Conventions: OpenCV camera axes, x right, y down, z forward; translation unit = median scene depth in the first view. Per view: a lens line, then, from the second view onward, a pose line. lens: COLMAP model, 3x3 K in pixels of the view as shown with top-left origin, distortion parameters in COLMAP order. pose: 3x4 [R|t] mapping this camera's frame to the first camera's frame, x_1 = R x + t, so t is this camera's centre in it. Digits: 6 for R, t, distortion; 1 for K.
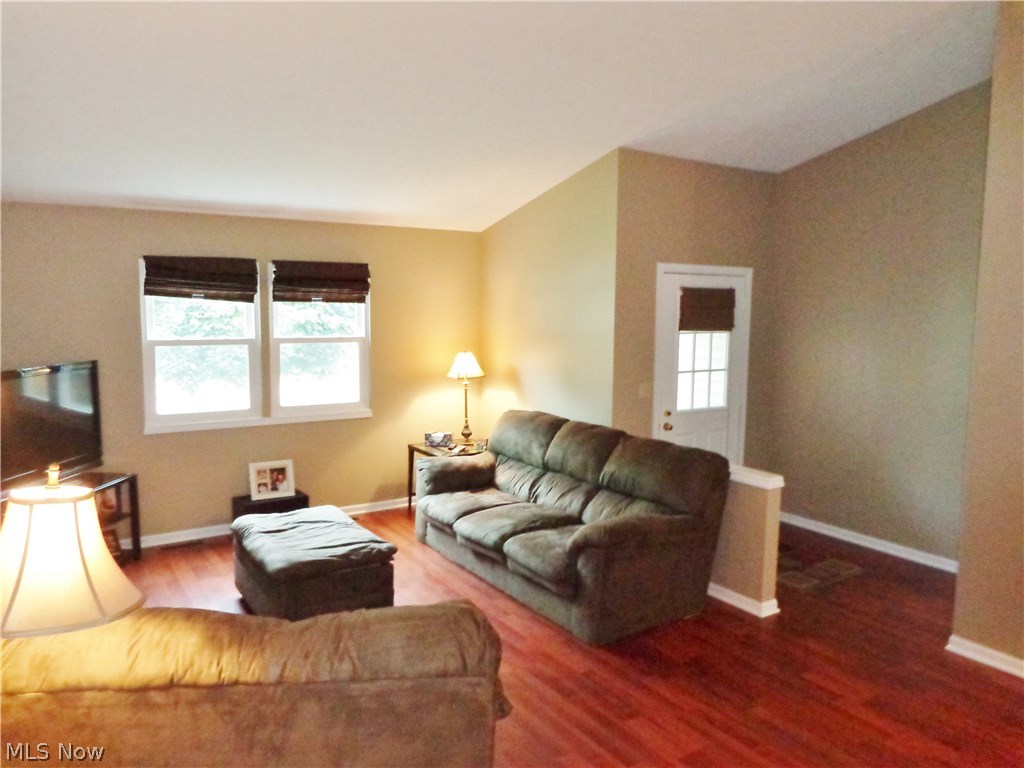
lens RADIAL K [[760.4, 0, 511.9], [0, 760.4, 382.5], [0, 0, 1]] dist [0.003683, -0.005518]
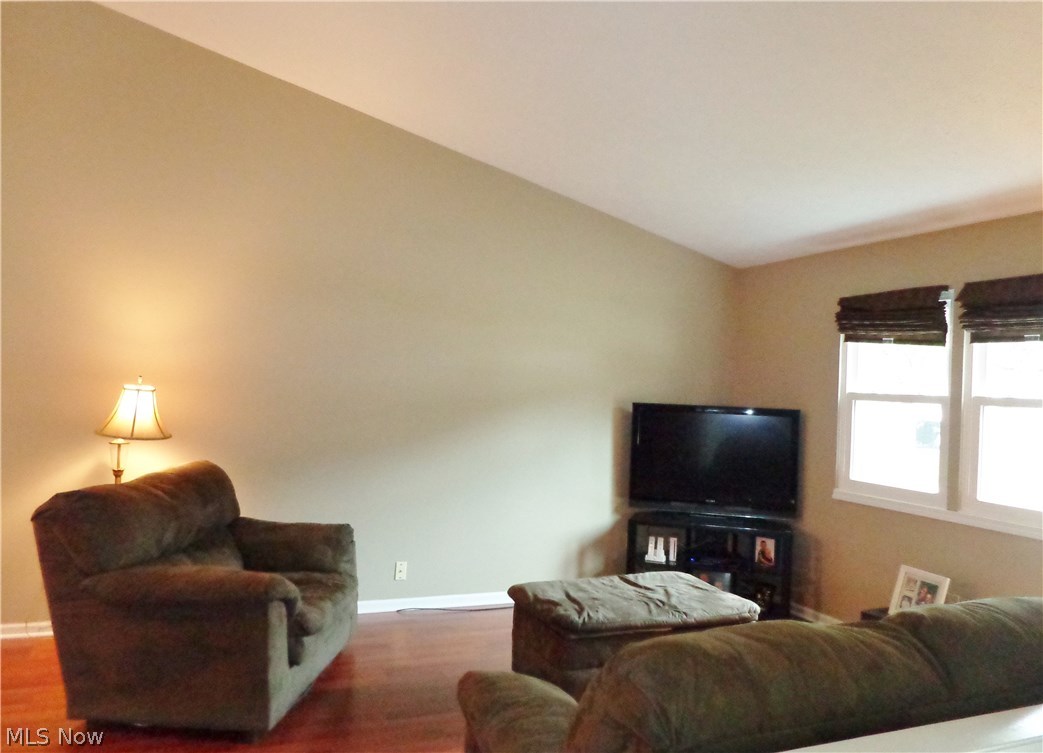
lens RADIAL K [[805.7, 0, 521.0], [0, 805.7, 380.3], [0, 0, 1]] dist [-0.003658, -0.000803]
pose [[-0.194322, -0.021817, -0.980695, 0.482807], [-0.145203, 0.989379, 0.006761, -0.019708], [0.970131, 0.143714, -0.195426, 0.769621]]
